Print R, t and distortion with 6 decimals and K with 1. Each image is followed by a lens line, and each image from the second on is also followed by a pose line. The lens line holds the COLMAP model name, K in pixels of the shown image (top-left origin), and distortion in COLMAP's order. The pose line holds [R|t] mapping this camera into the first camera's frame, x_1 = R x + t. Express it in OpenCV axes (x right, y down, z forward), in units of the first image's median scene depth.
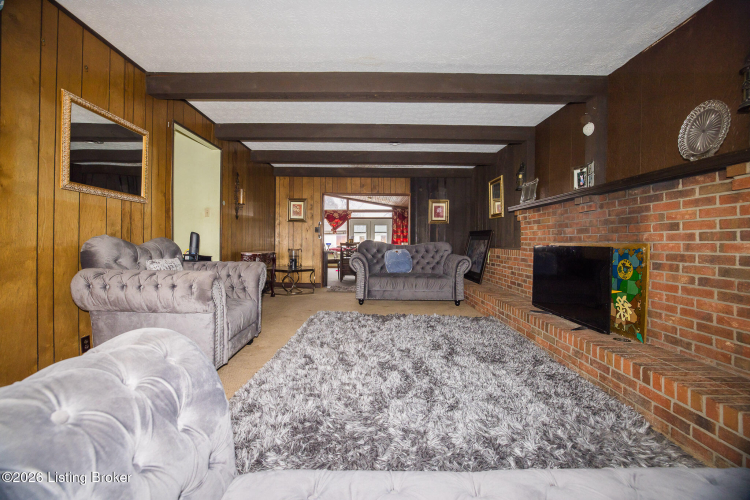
lens RADIAL K [[320.9, 0, 360.9], [0, 320.9, 242.6], [0, 0, 1]] dist [-0.030079, 0.006920]
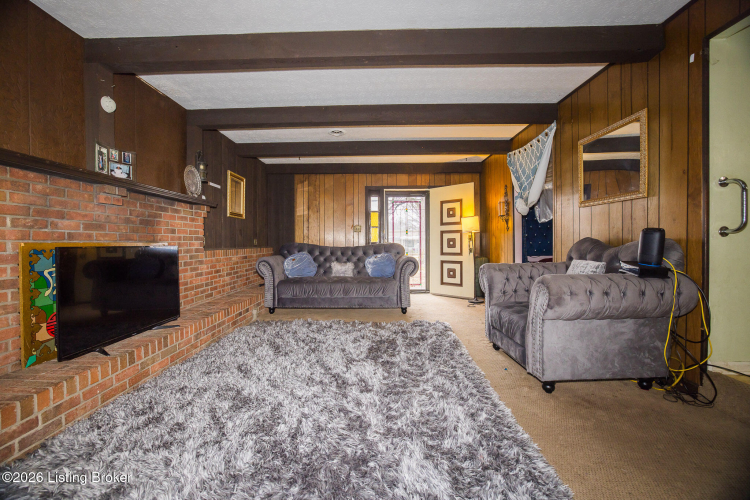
lens RADIAL K [[320.9, 0, 372.1], [0, 320.9, 244.6], [0, 0, 1]] dist [-0.030079, 0.006920]
pose [[-0.999798, -0.004569, -0.019581, 0.061974], [-0.004776, 0.999933, 0.010509, -0.007448], [0.019532, 0.010600, -0.999753, 2.411064]]
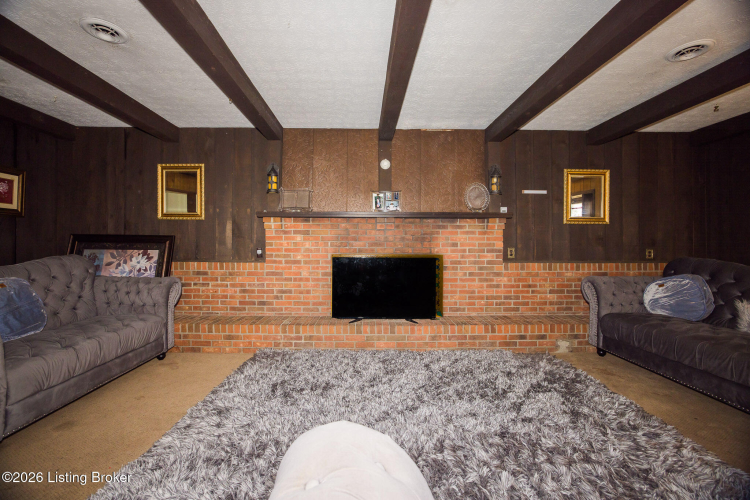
lens RADIAL K [[320.9, 0, 368.7], [0, 320.9, 244.7], [0, 0, 1]] dist [-0.030079, 0.006920]
pose [[-0.053138, -0.007647, 0.998558, -0.730186], [-0.000405, 0.999971, 0.007636, -0.062008], [-0.998587, 0.000002, -0.053139, 1.488012]]
